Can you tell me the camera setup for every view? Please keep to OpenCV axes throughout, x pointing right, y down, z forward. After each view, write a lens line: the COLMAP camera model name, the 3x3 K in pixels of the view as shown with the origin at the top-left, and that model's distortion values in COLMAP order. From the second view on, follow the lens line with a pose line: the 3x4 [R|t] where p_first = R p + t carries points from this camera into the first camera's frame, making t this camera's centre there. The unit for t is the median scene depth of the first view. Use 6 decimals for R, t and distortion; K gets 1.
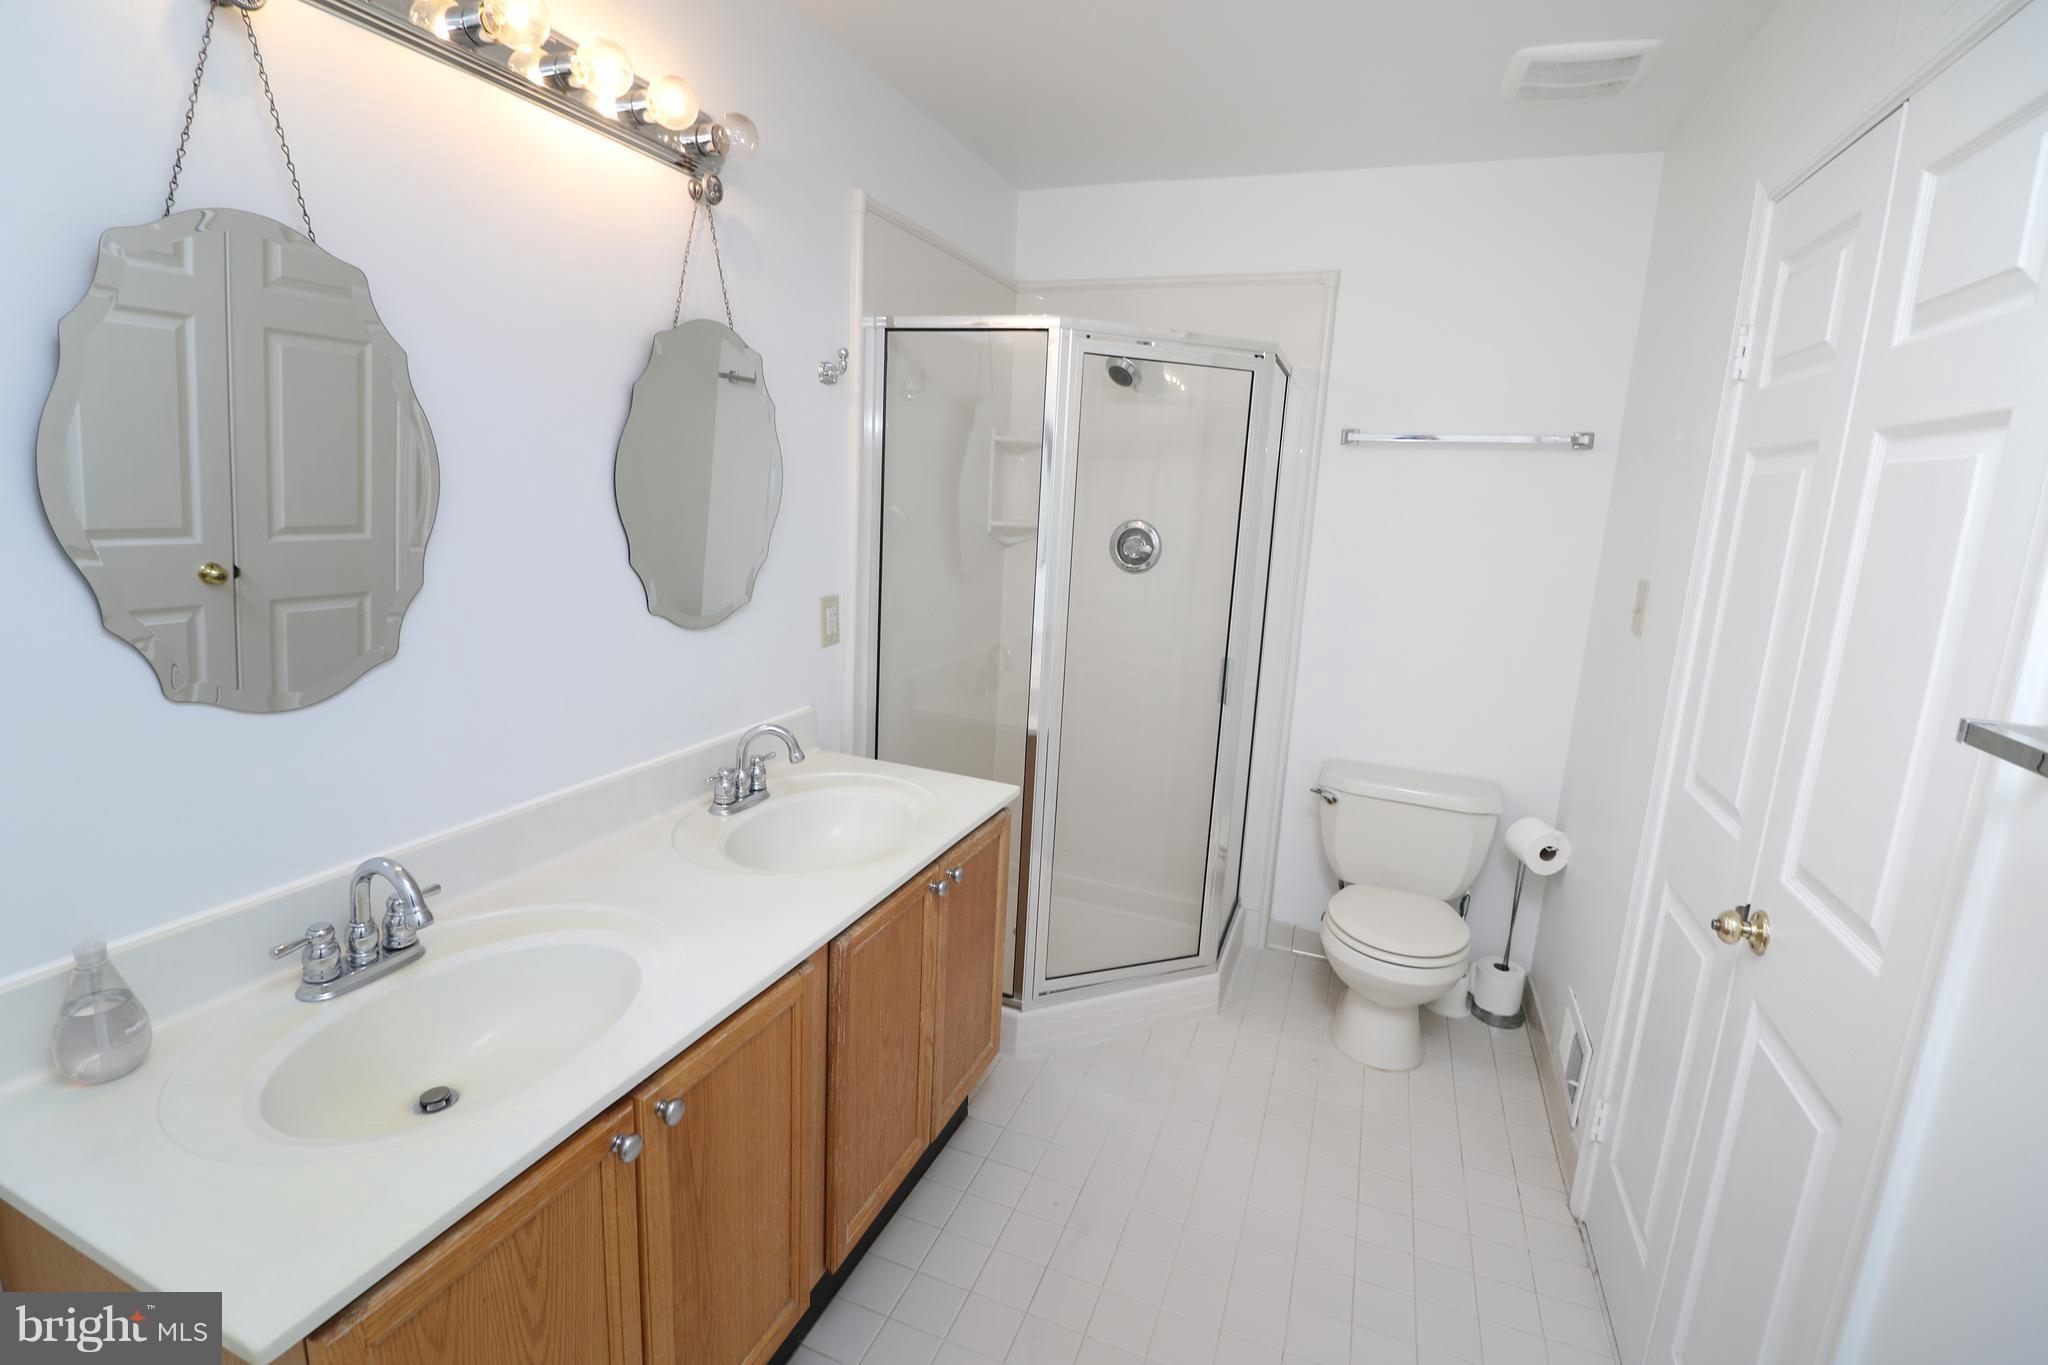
lens RADIAL K [[939.5, 0, 1023.5], [0, 939.5, 666.3], [0, 0, 1]] dist [0.001013, -0.014772]
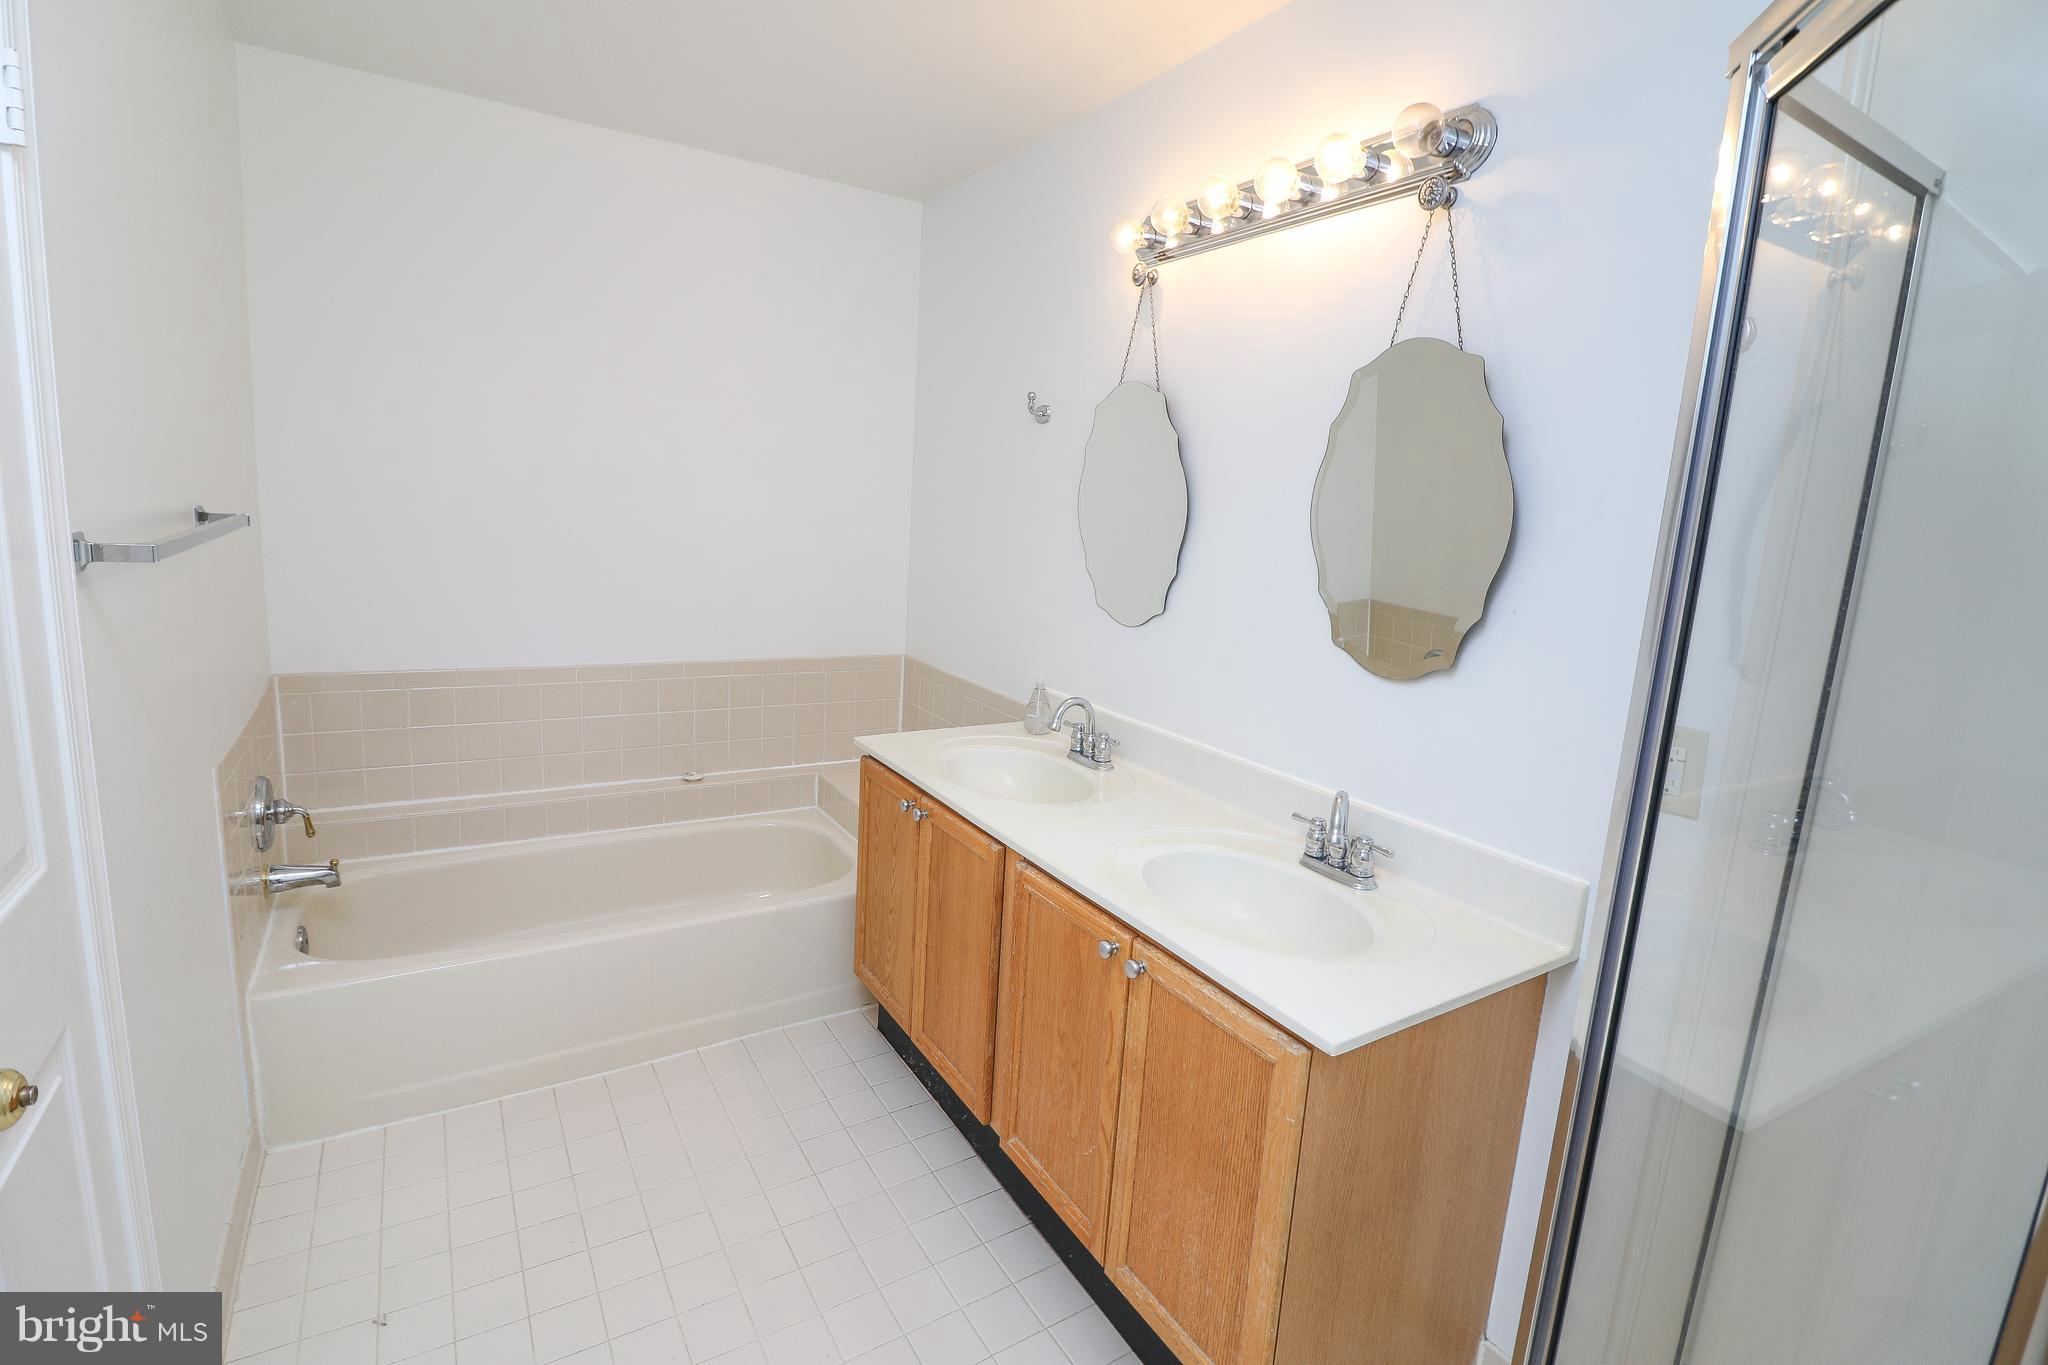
lens RADIAL K [[939.5, 0, 1023.5], [0, 939.5, 666.3], [0, 0, 1]] dist [0.001013, -0.014772]
pose [[-0.593937, 0.098111, -0.798507, 0.676371], [-0.204589, 0.941487, 0.267854, -0.249458], [0.778063, 0.322454, -0.539111, 1.364640]]
